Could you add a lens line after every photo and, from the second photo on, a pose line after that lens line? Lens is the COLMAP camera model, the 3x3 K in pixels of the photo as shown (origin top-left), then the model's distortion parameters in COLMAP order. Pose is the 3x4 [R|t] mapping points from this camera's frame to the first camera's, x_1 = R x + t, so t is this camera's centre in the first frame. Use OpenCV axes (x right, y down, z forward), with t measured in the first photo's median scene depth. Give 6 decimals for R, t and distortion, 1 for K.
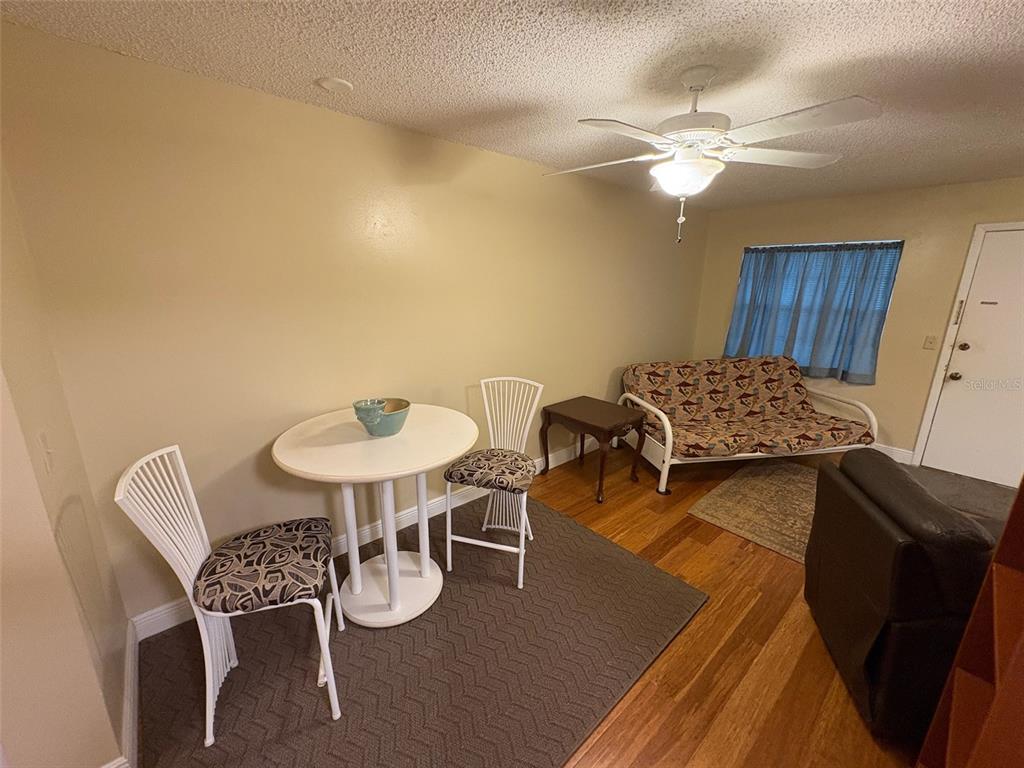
lens RADIAL K [[409.7, 0, 514.4], [0, 409.7, 384.7], [0, 0, 1]] dist [0.001497, 0.000523]
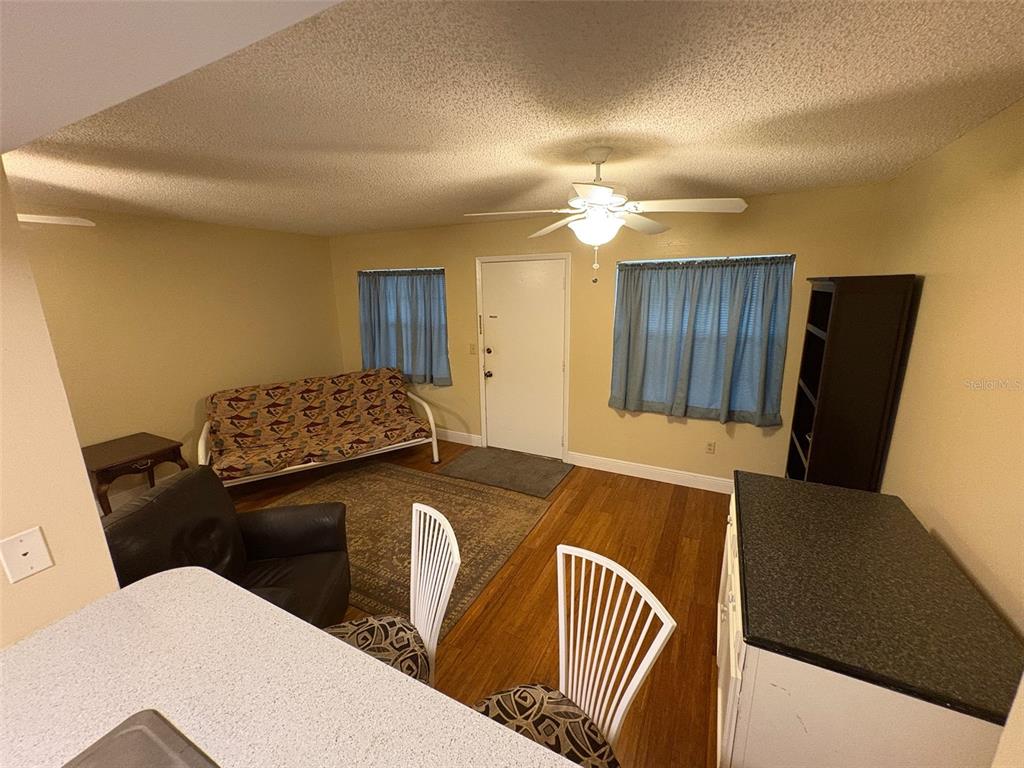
lens RADIAL K [[409.7, 0, 511.7], [0, 409.7, 385.6], [0, 0, 1]] dist [0.001497, 0.000523]
pose [[0.932589, -0.113355, 0.342678, 0.651465], [0.116455, 0.993128, 0.011588, 0.007766], [-0.341637, 0.029100, 0.939381, -0.203192]]
